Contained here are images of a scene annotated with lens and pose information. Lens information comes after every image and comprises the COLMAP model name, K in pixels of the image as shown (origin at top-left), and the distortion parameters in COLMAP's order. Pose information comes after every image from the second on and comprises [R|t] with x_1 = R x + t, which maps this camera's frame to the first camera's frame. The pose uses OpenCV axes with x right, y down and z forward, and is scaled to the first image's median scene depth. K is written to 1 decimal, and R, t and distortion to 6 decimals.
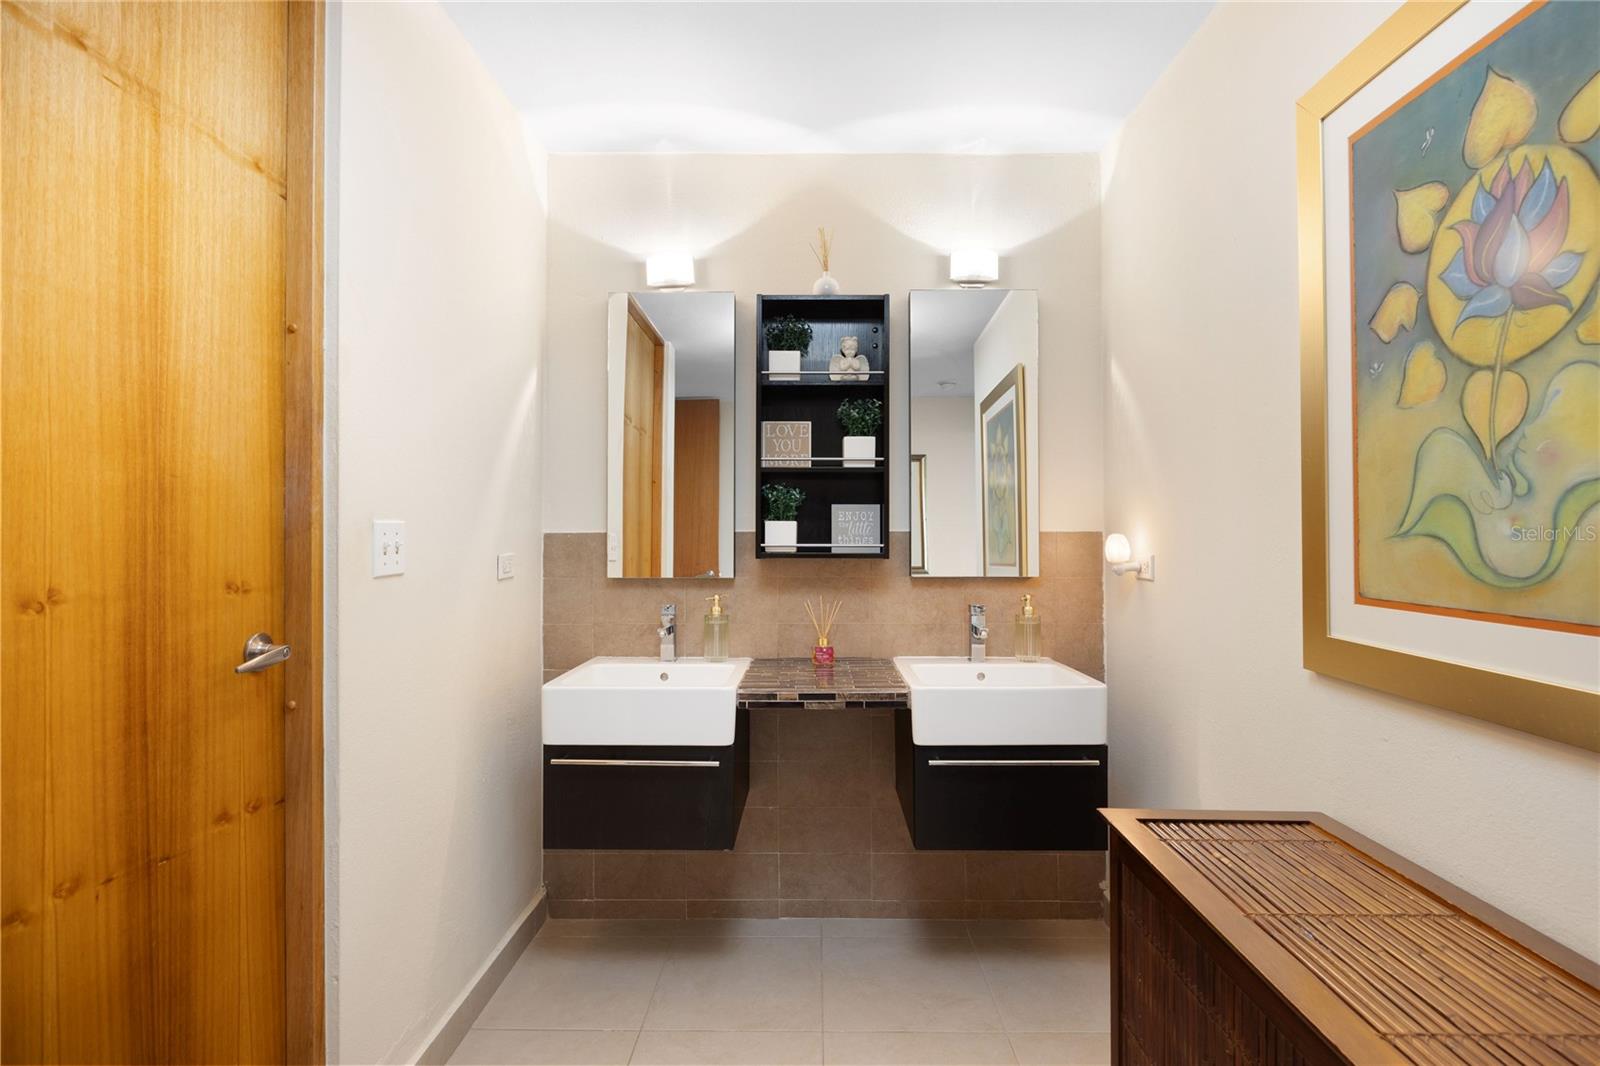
lens RADIAL K [[784.5, 0, 801.8], [0, 784.5, 523.8], [0, 0, 1]] dist [-0.013543, 0.002503]
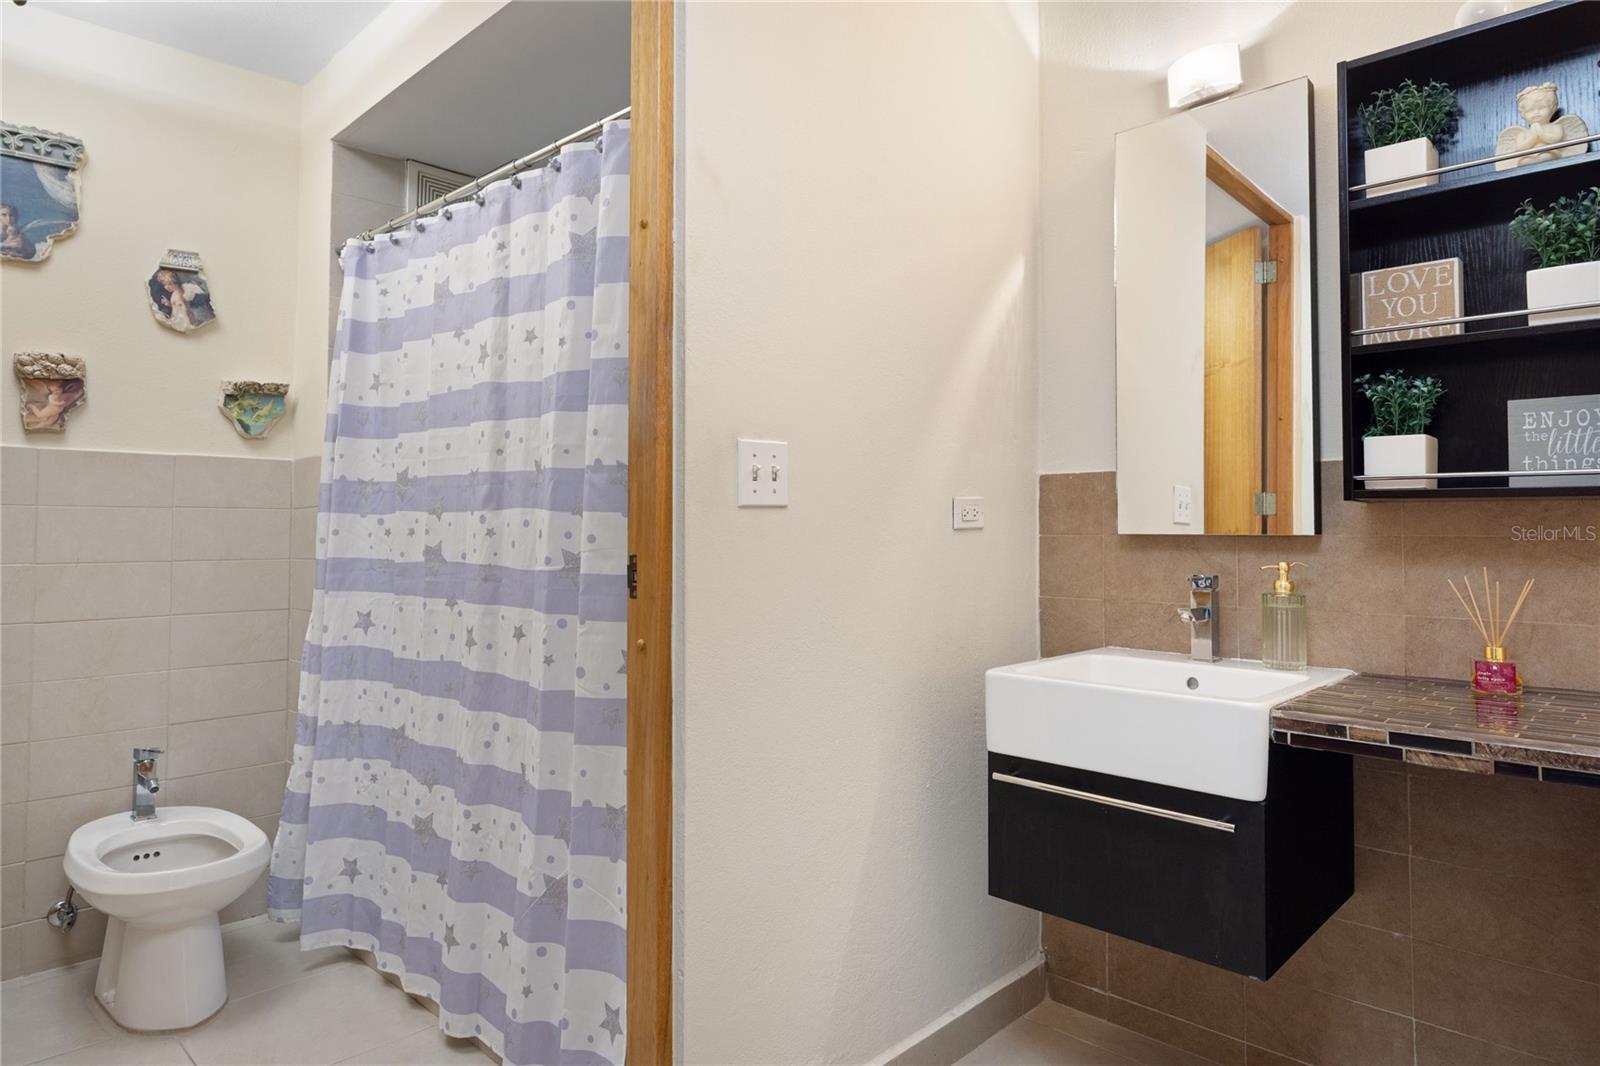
lens RADIAL K [[937.2, 0, 791.8], [0, 937.2, 485.5], [0, 0, 1]] dist [-0.008034, -0.002163]
pose [[0.727949, -0.027964, -0.685061, 0.119420], [0.008990, 0.999471, -0.031245, 0.050480], [0.685573, 0.016586, 0.727815, 0.195129]]
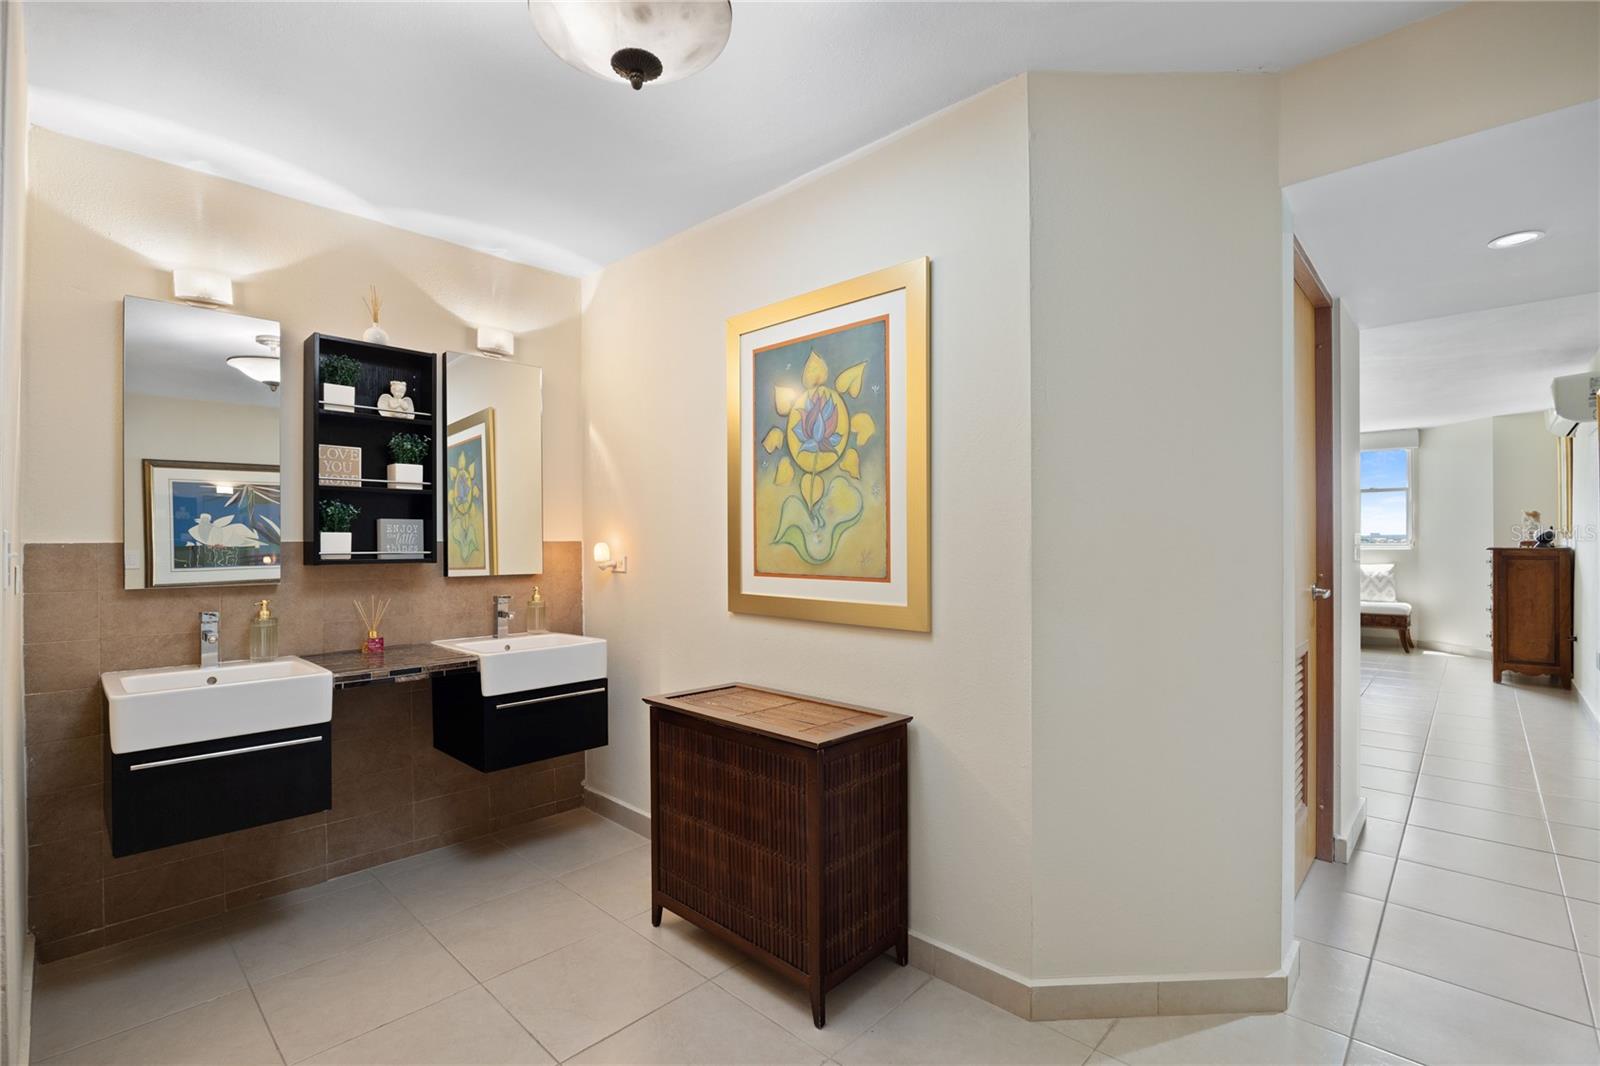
lens RADIAL K [[724.7, 0, 785.7], [0, 724.7, 533.3], [0, 0, 1]] dist [-0.016076, -0.000413]
pose [[0.695061, 0.005710, 0.718928, -0.327003], [-0.005961, 0.999980, -0.002179, -0.003884], [-0.718926, -0.002772, 0.695081, -0.211001]]
